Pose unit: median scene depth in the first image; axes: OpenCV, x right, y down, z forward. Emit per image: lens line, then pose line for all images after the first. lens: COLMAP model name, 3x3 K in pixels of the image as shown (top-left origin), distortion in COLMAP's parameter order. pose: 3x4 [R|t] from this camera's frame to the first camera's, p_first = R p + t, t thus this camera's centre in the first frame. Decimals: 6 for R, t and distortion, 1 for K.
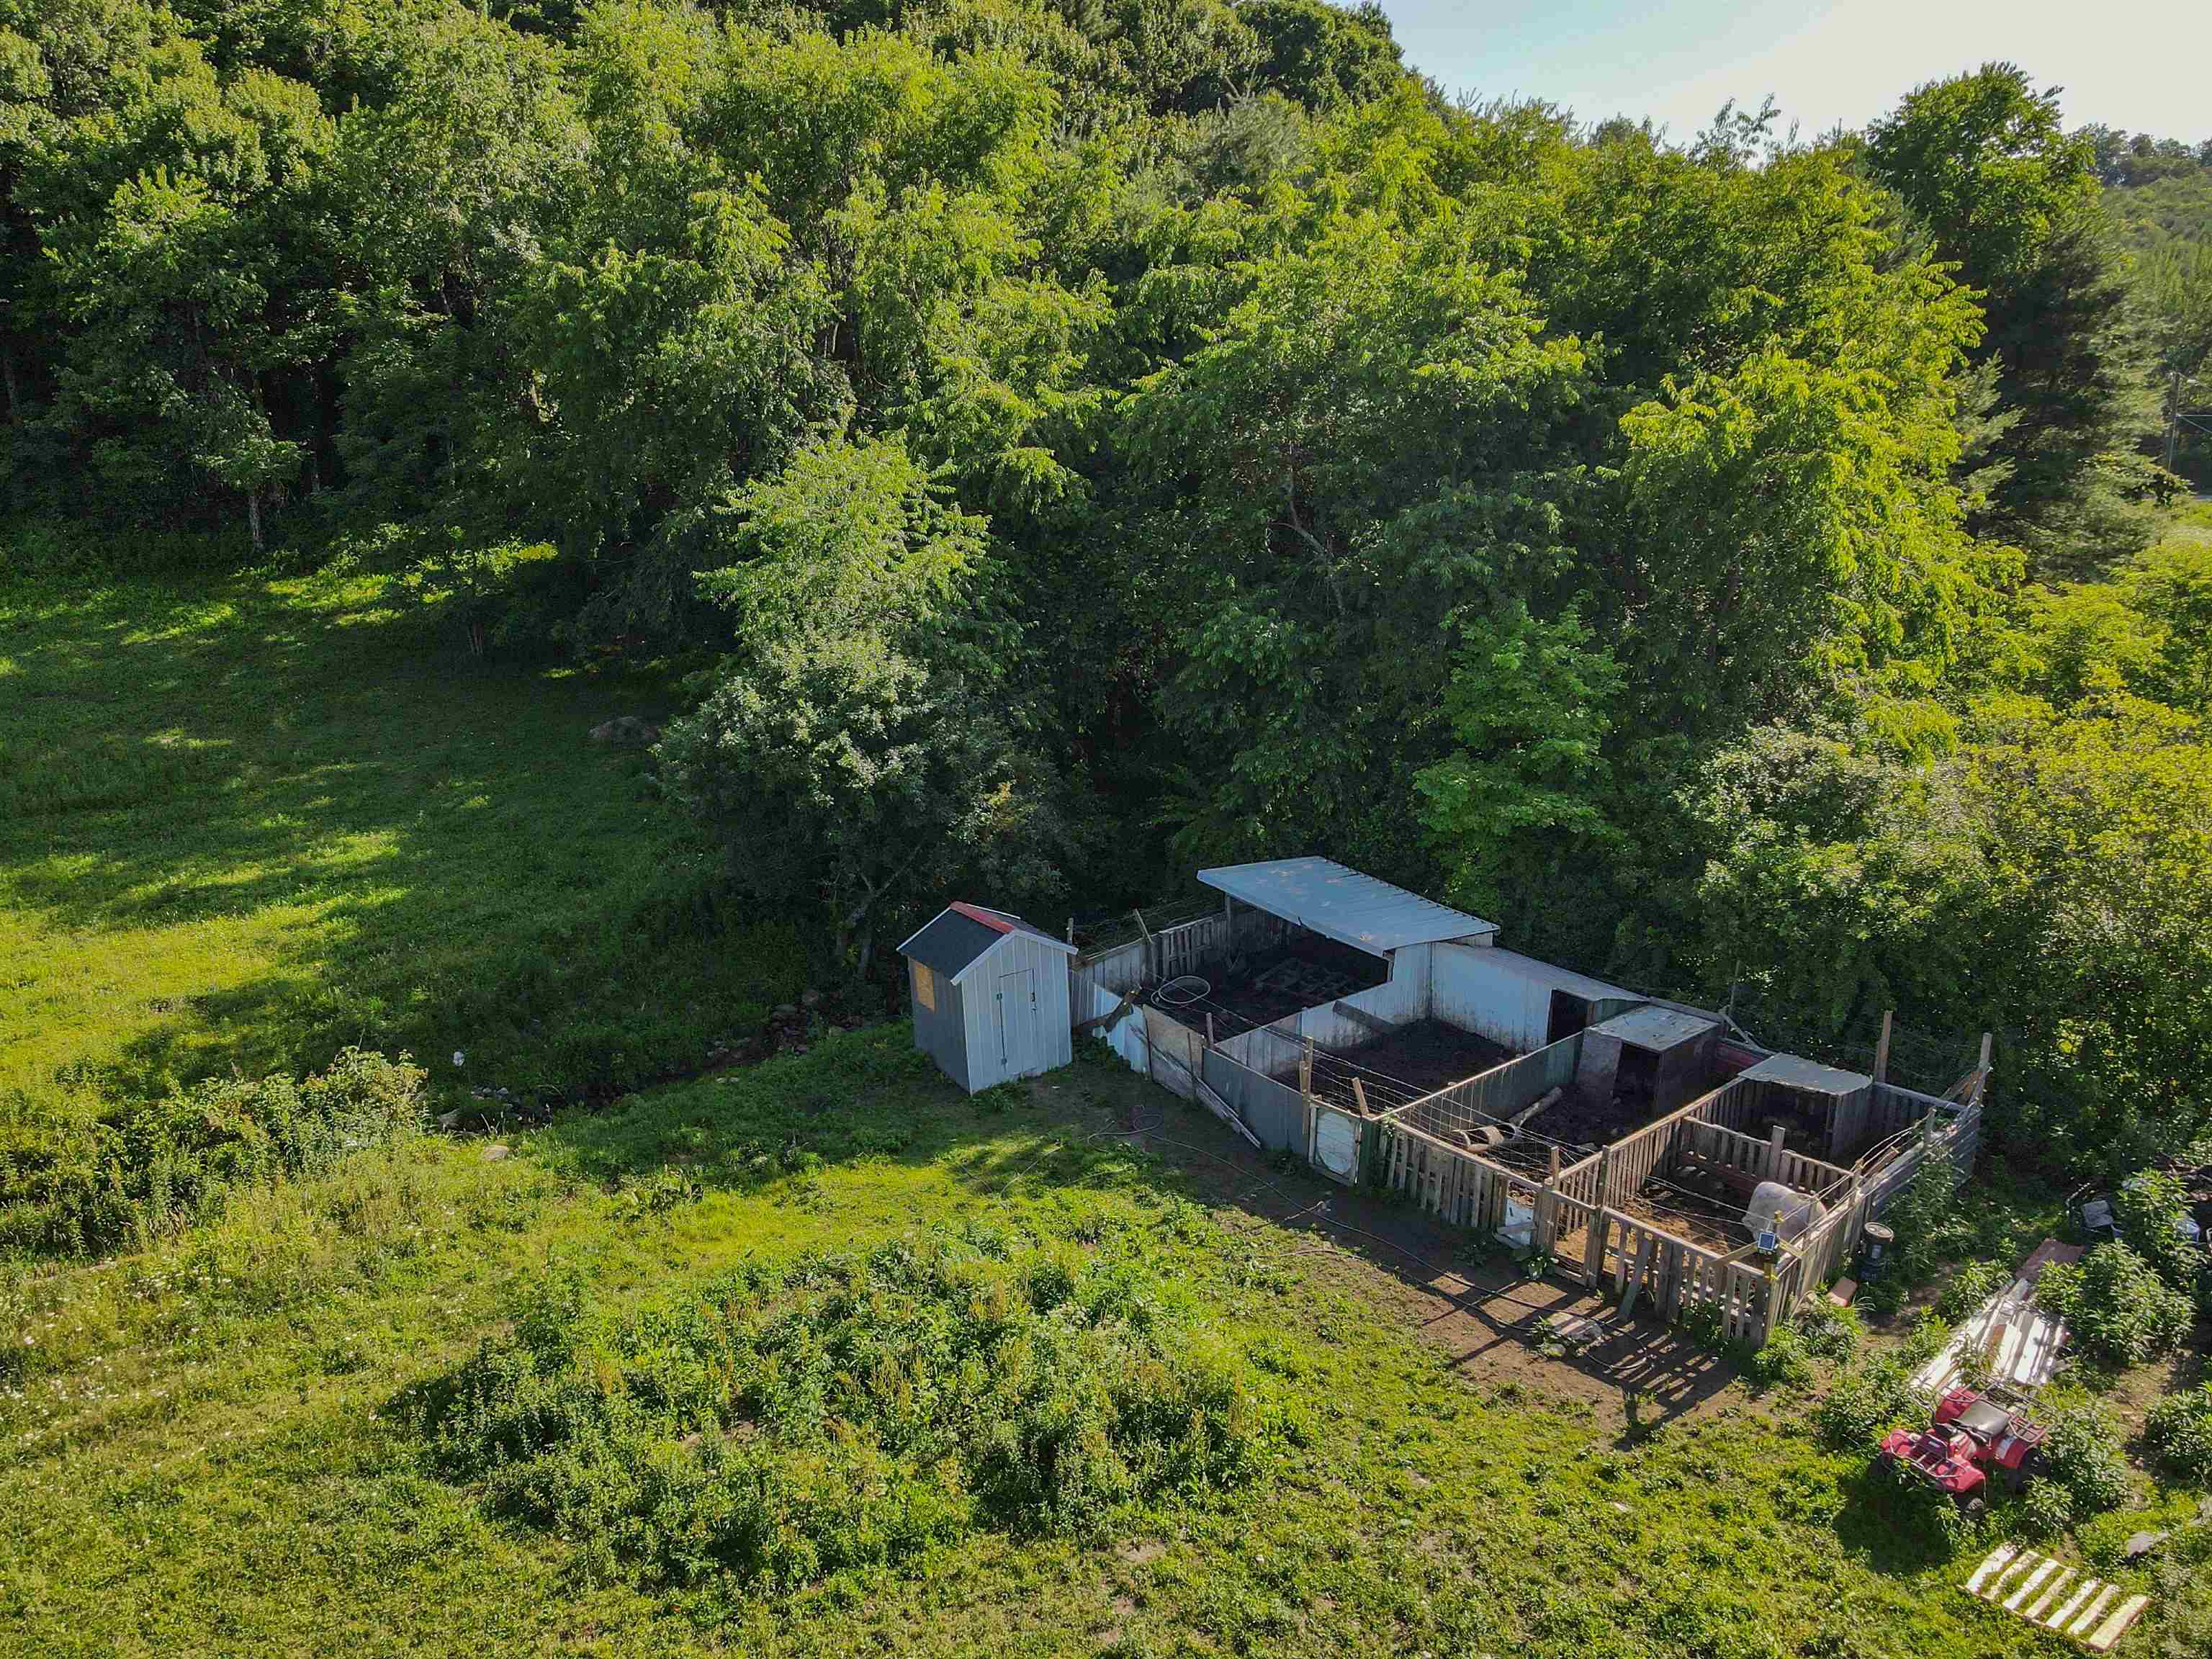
lens RADIAL K [[1621.2, 0, 1092.3], [0, 1621.2, 825.4], [0, 0, 1]] dist [0.003874, 0.024143]
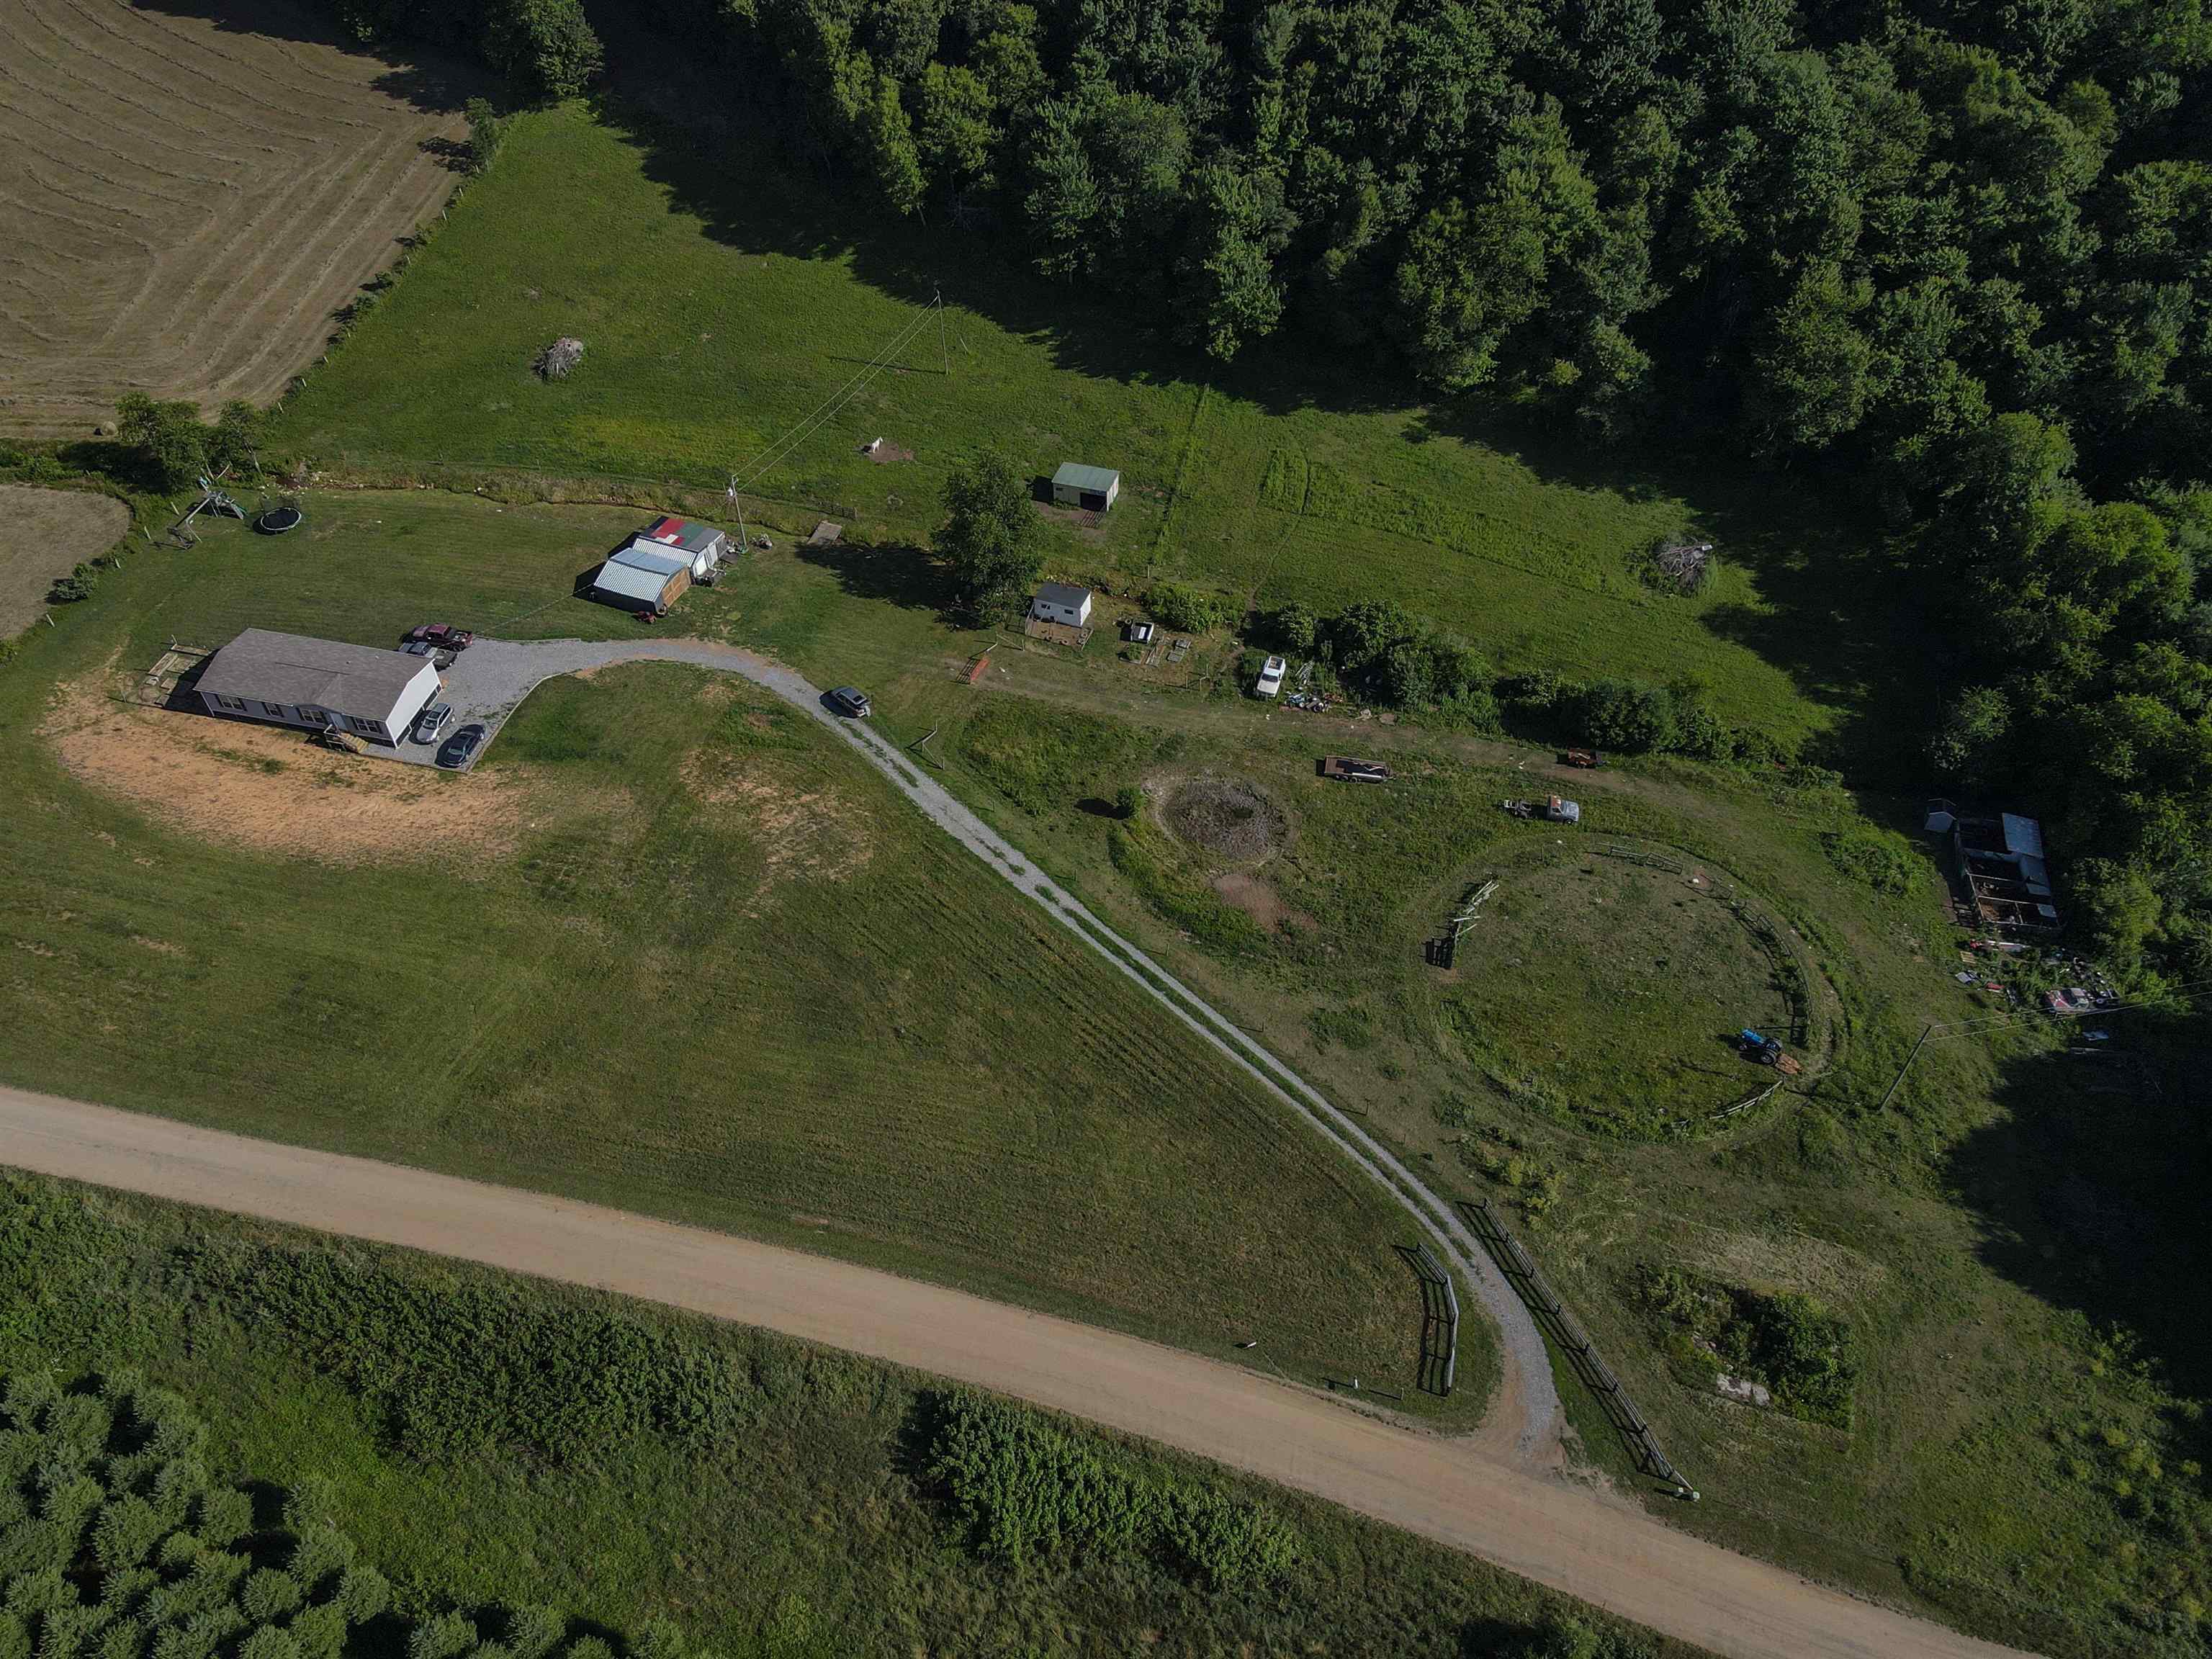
lens RADIAL K [[1621.2, 0, 1106.9], [0, 1621.2, 829.6], [0, 0, 1]] dist [0.003874, 0.024143]
pose [[0.633434, 0.572913, -0.520127, 0.968084], [-0.236410, 0.783321, 0.574908, -2.194055], [0.736798, -0.241203, 0.631624, -4.261590]]
